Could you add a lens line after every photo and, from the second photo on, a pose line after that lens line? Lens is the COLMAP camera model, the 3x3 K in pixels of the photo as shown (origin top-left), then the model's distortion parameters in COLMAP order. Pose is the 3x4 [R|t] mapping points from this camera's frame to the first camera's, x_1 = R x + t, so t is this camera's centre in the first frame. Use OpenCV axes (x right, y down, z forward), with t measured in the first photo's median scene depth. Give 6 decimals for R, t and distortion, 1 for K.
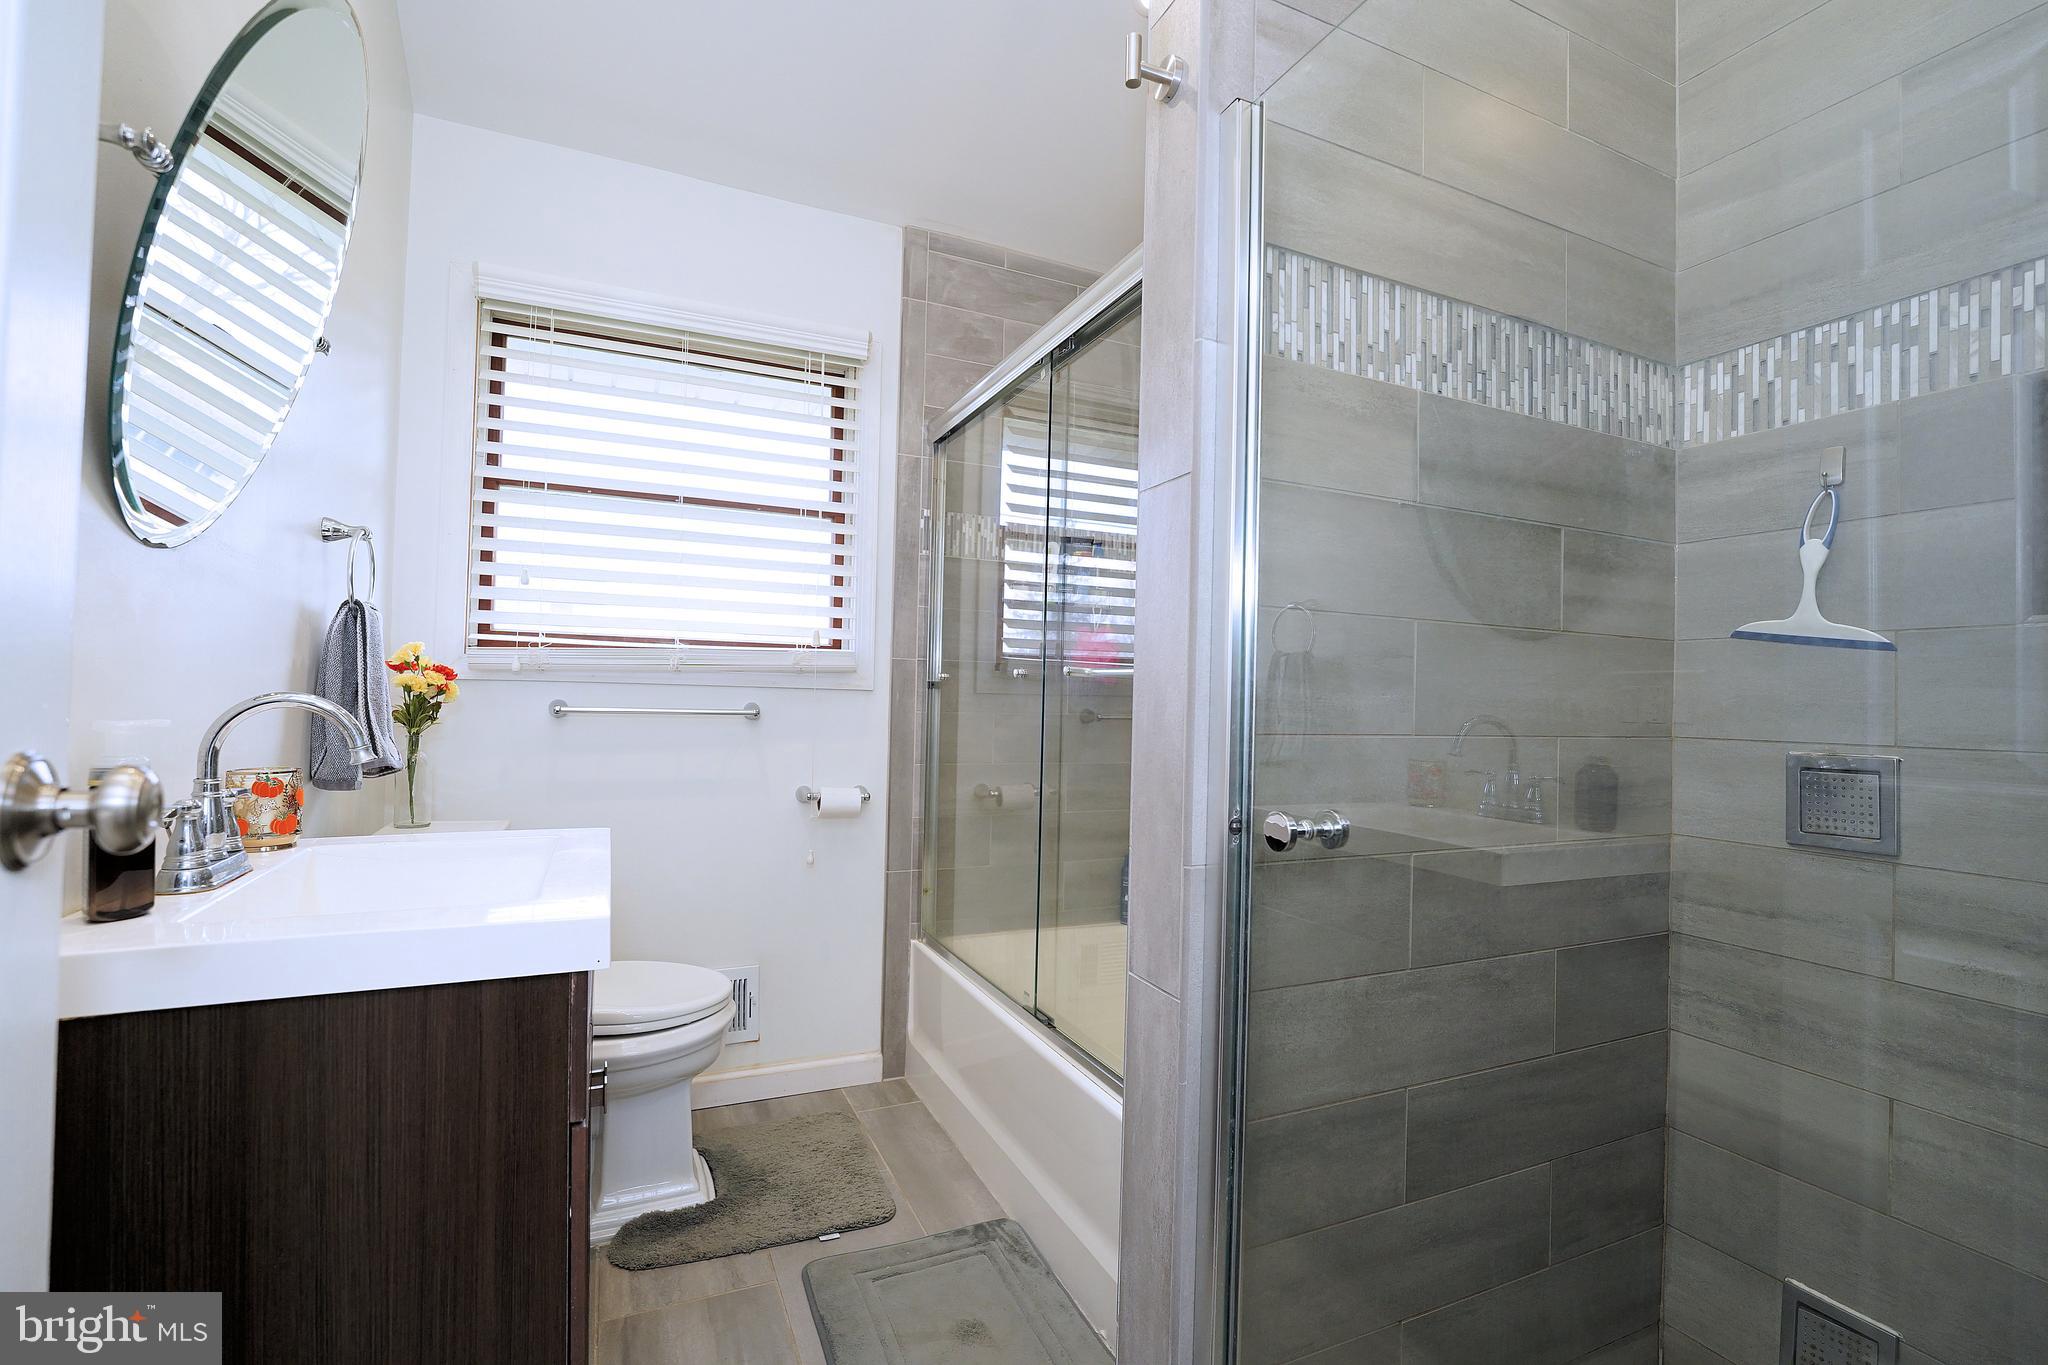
lens RADIAL K [[899.2, 0, 1016.2], [0, 899.2, 667.1], [0, 0, 1]] dist [-0.022367, 0.000775]
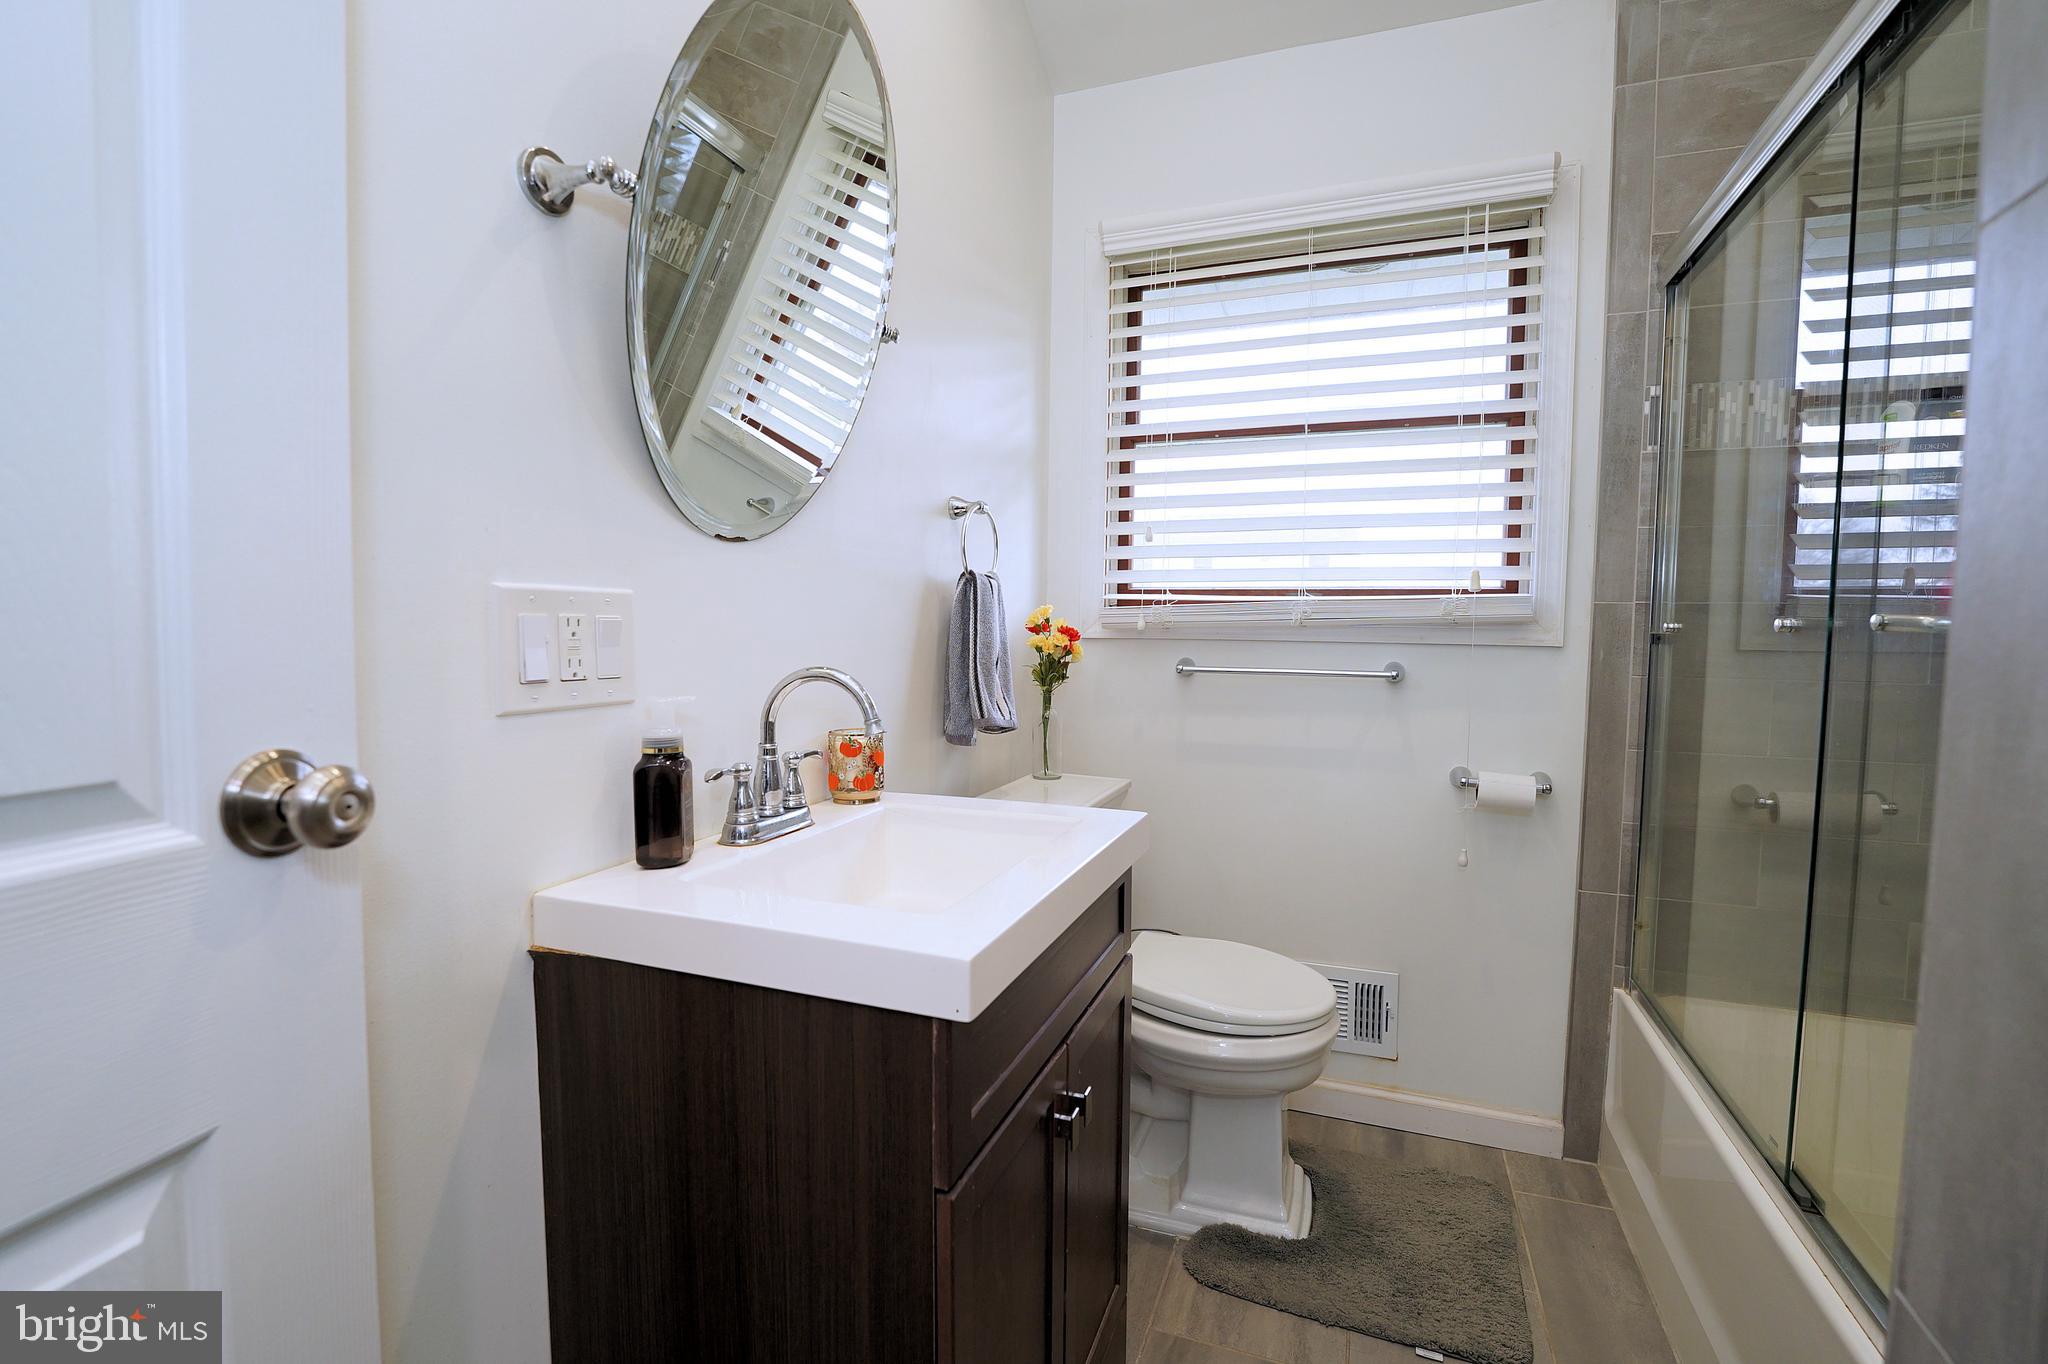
lens RADIAL K [[899.2, 0, 1045.6], [0, 899.2, 676.4], [0, 0, 1]] dist [-0.022367, 0.000775]
pose [[0.710955, 0.025230, -0.702784, 0.075016], [0.028313, 0.997519, 0.064454, -0.012342], [0.702667, -0.065722, 0.708477, 0.233694]]
